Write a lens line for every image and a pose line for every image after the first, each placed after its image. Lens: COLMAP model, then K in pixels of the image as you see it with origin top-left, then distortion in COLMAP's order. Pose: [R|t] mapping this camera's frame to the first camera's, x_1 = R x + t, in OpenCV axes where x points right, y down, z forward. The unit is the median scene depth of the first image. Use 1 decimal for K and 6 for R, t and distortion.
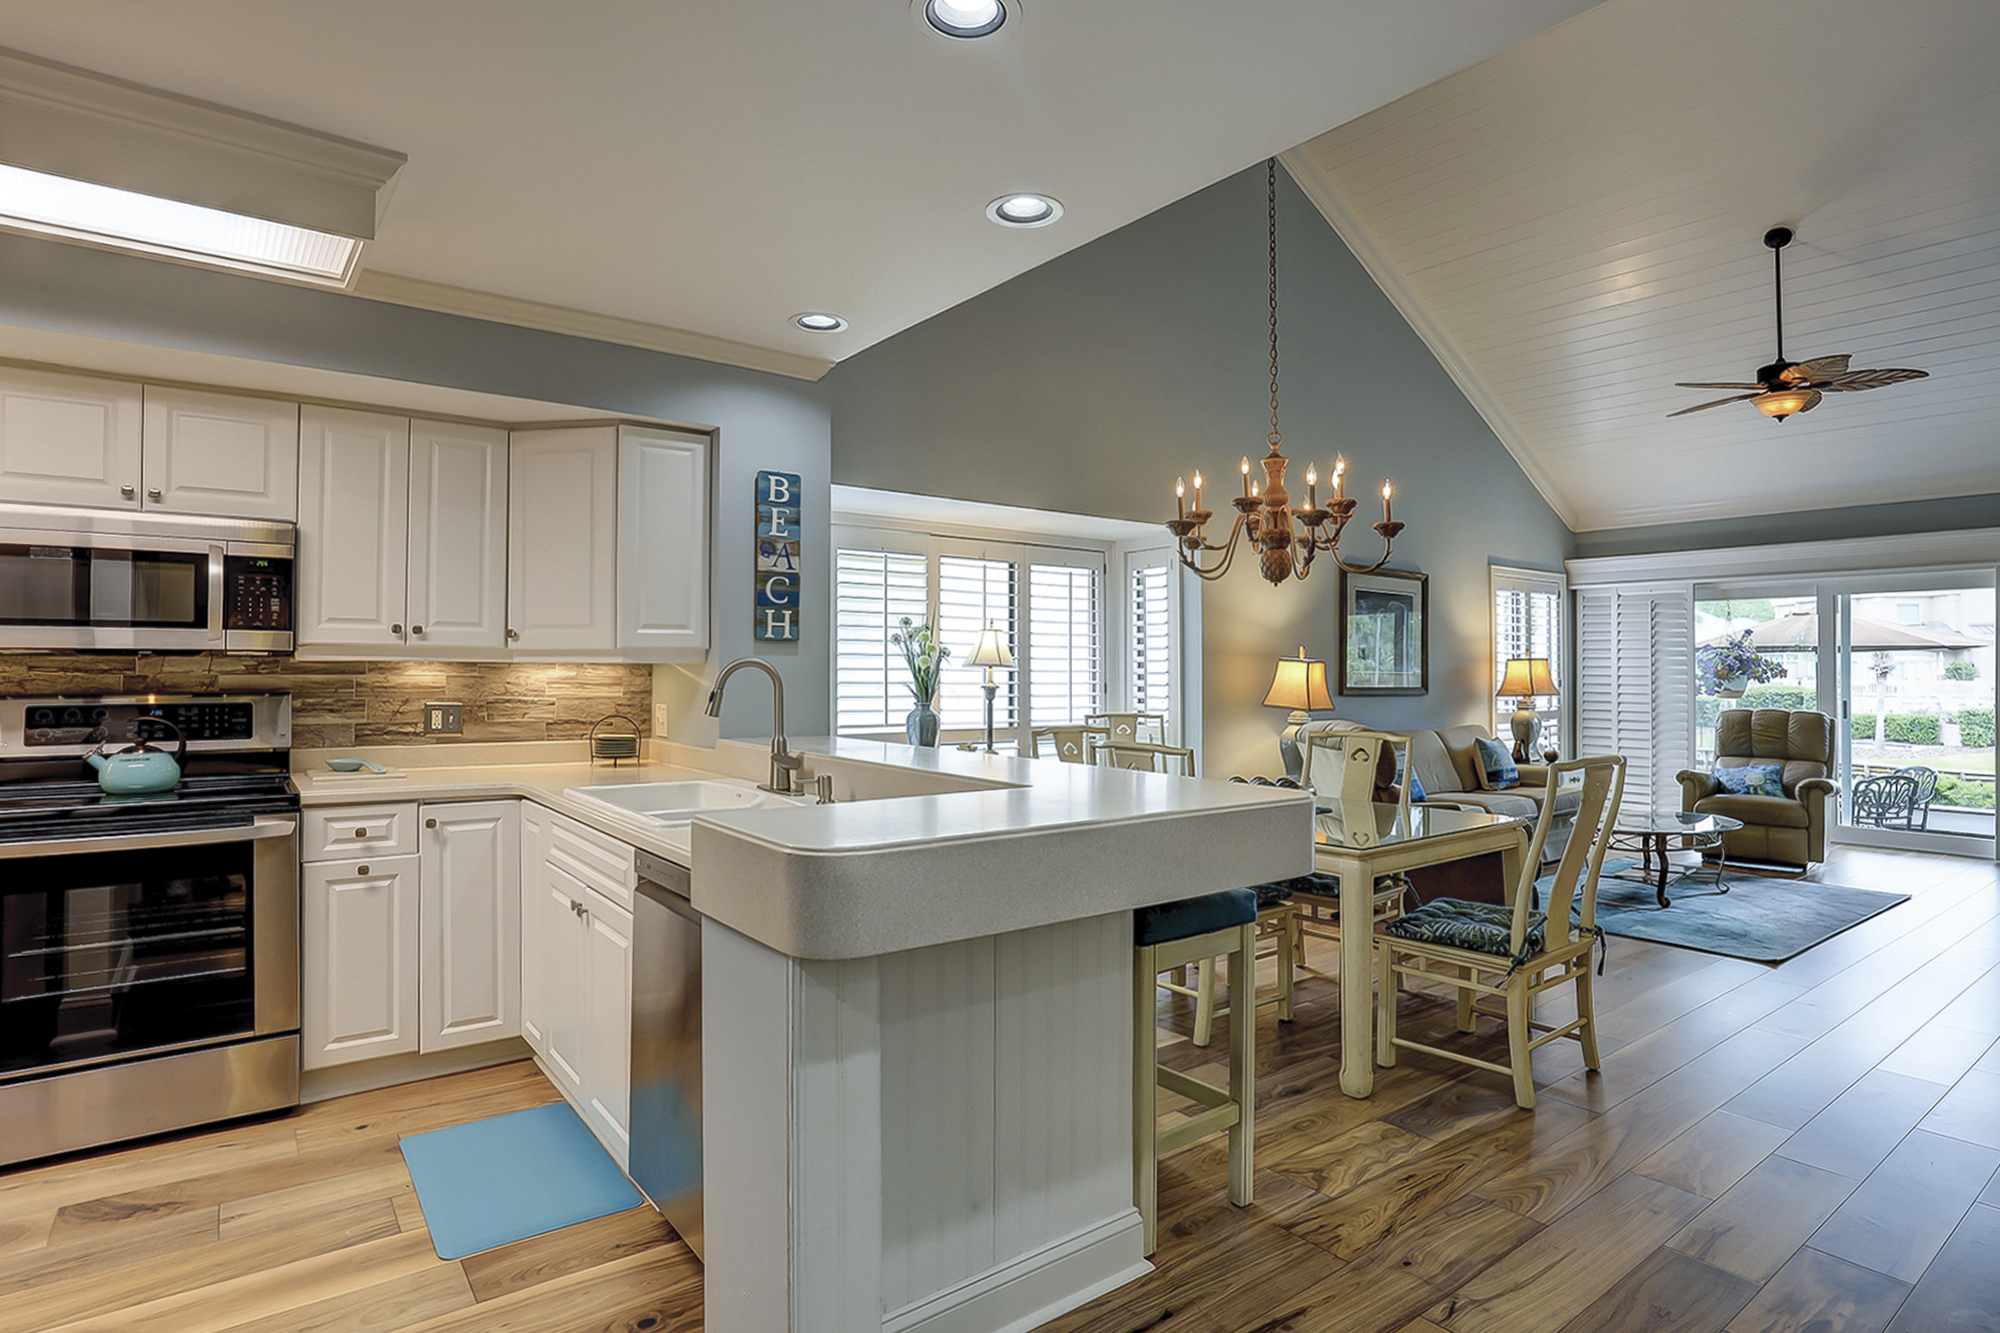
lens RADIAL K [[1045.8, 0, 1007.1], [0, 1045.8, 650.1], [0, 0, 1]] dist [-0.023748, 0.000280]
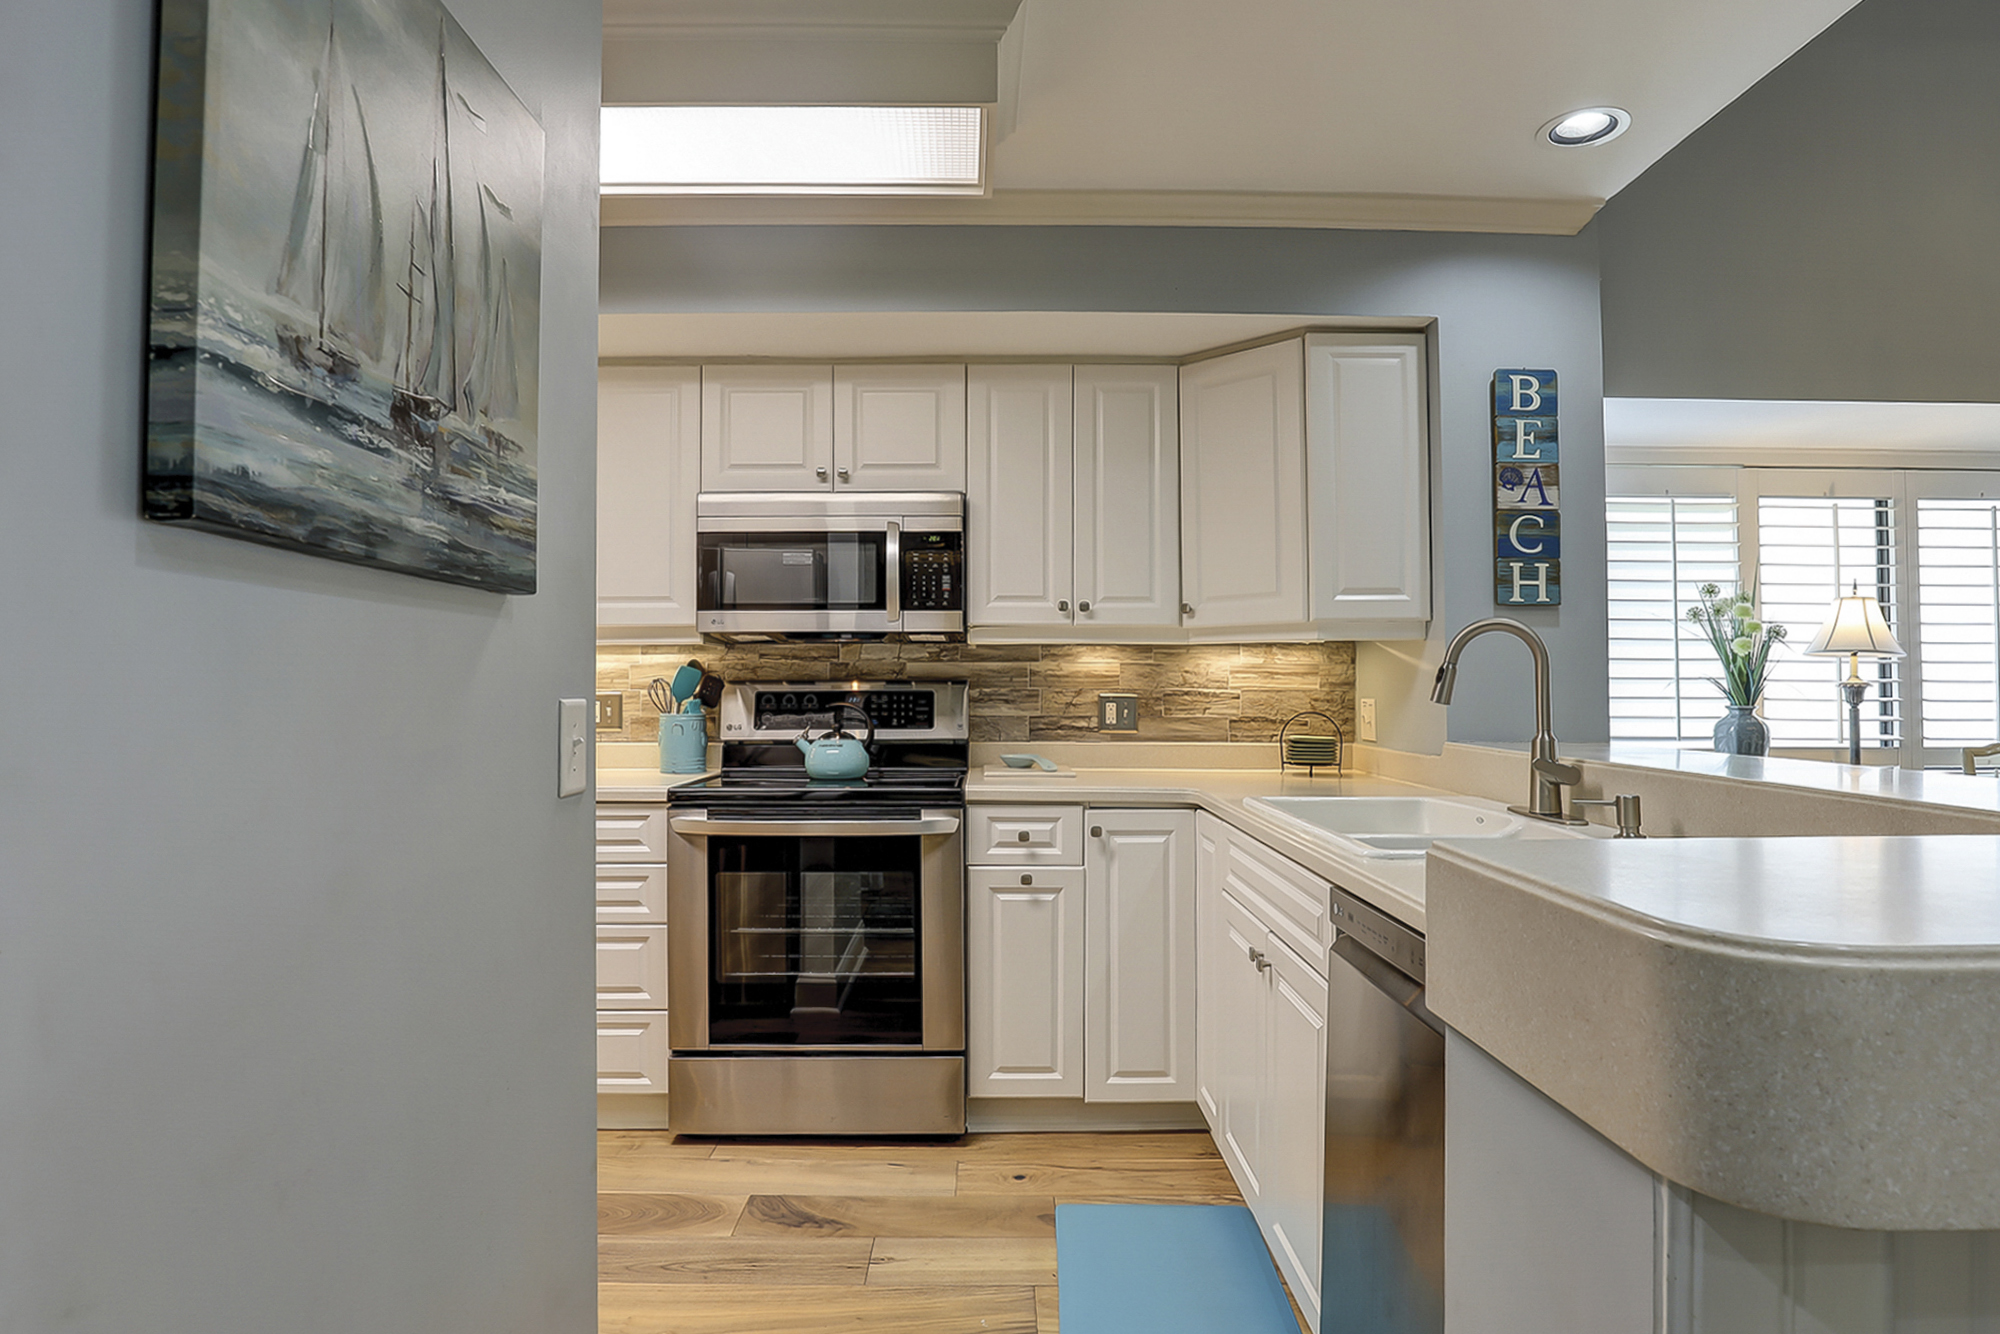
lens RADIAL K [[1134.8, 0, 1009.4], [0, 1134.8, 661.3], [0, 0, 1]] dist [-0.045910, 0.002484]
pose [[0.810201, -0.017087, -0.585903, -0.059492], [0.013533, 0.999854, -0.010447, 0.031573], [0.585995, 0.000535, 0.810314, 0.177699]]
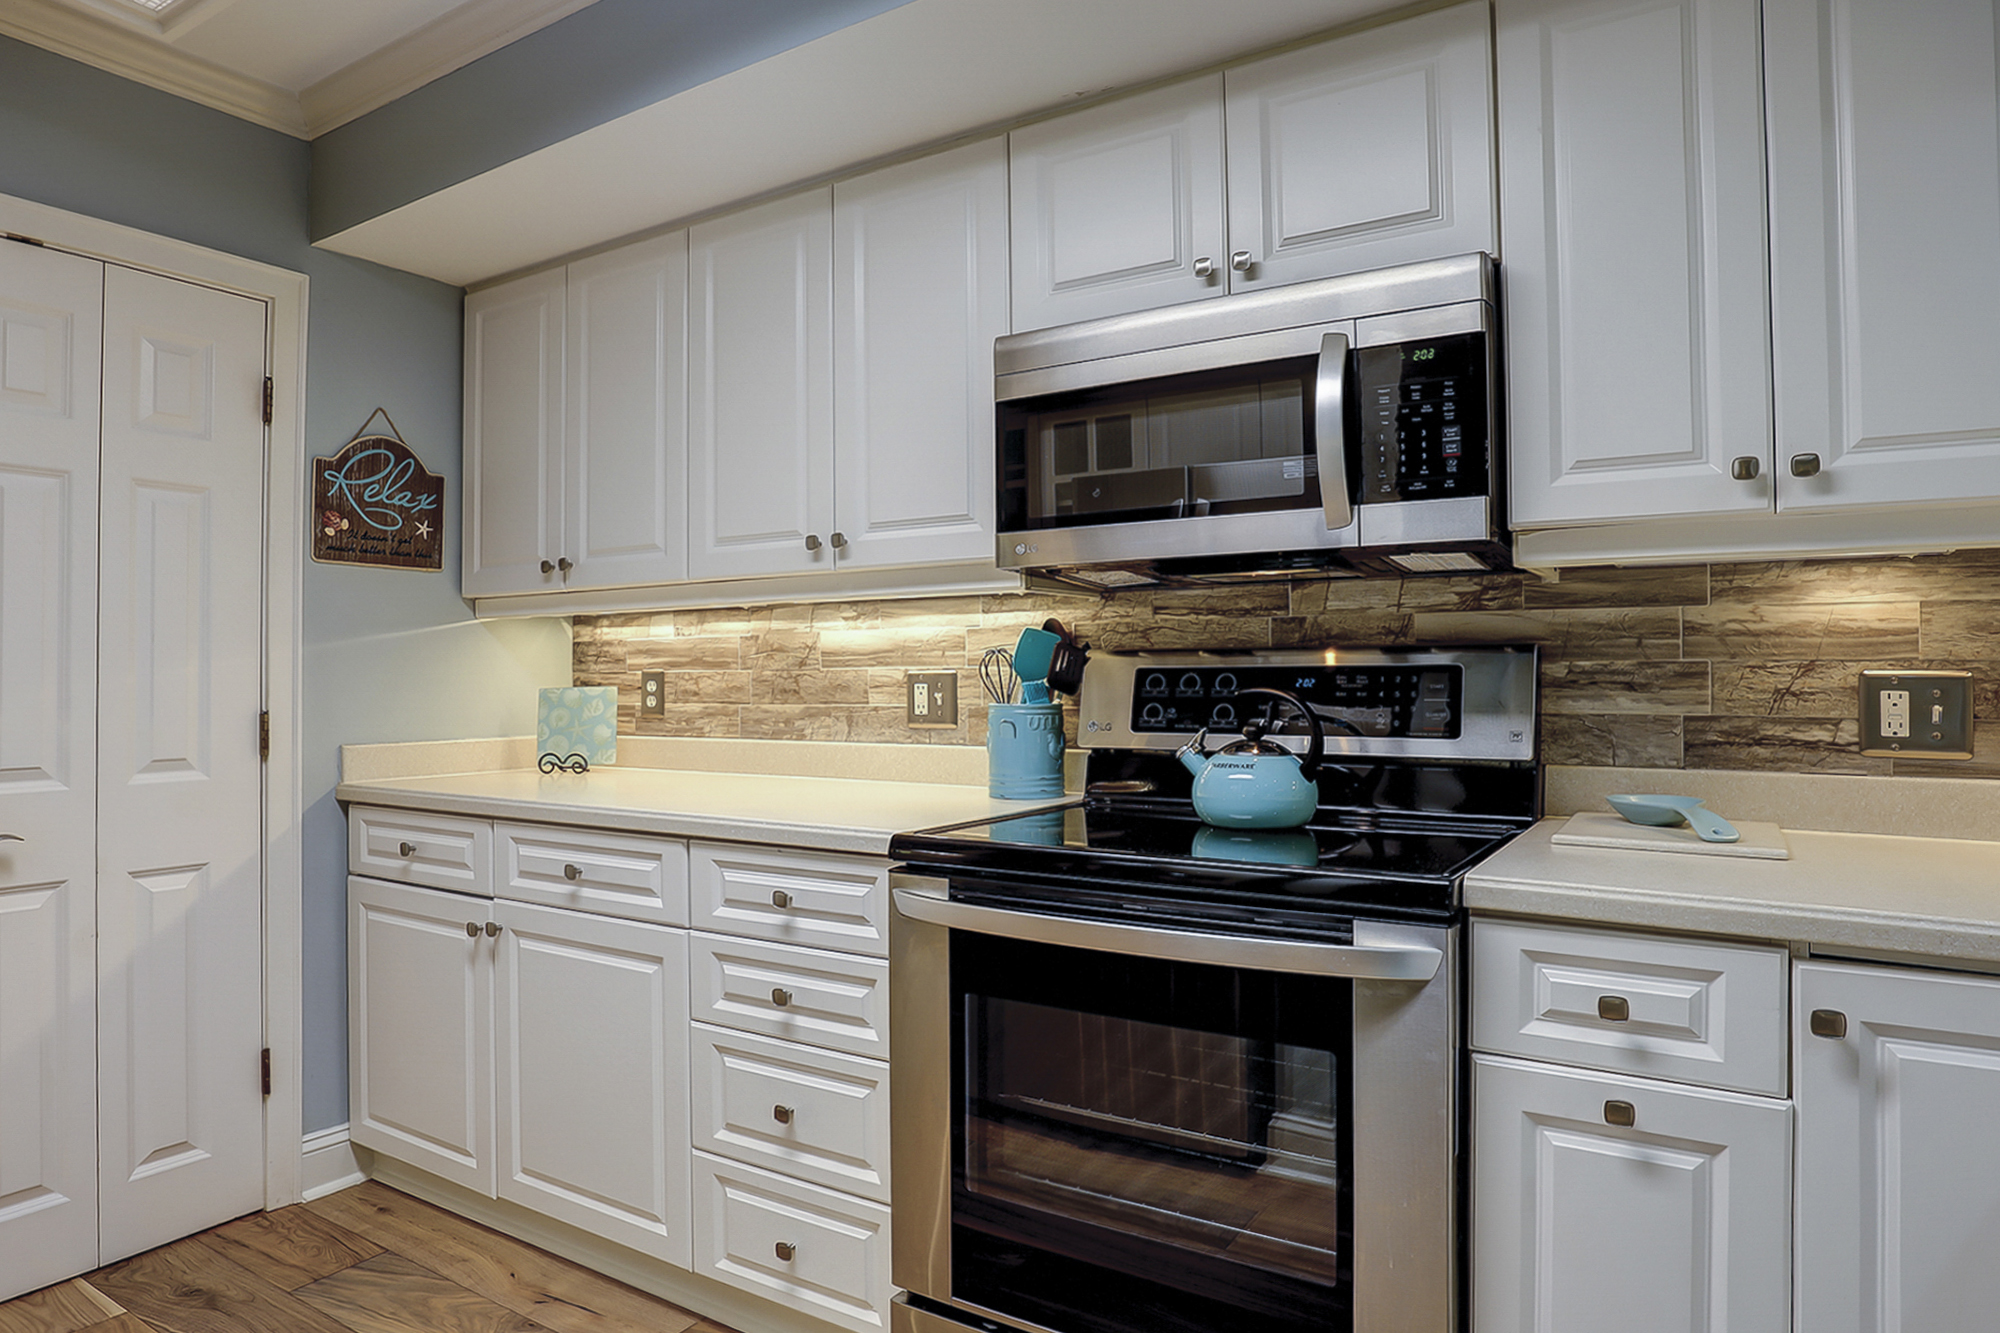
lens RADIAL K [[1182.3, 0, 891.9], [0, 1182.3, 661.2], [0, 0, 1]] dist [-0.032623, 0.000536]
pose [[0.292453, -0.011719, -0.956208, -0.242306], [0.022499, 0.999732, -0.005372, 0.040517], [0.956015, -0.019942, 0.292638, 0.508326]]
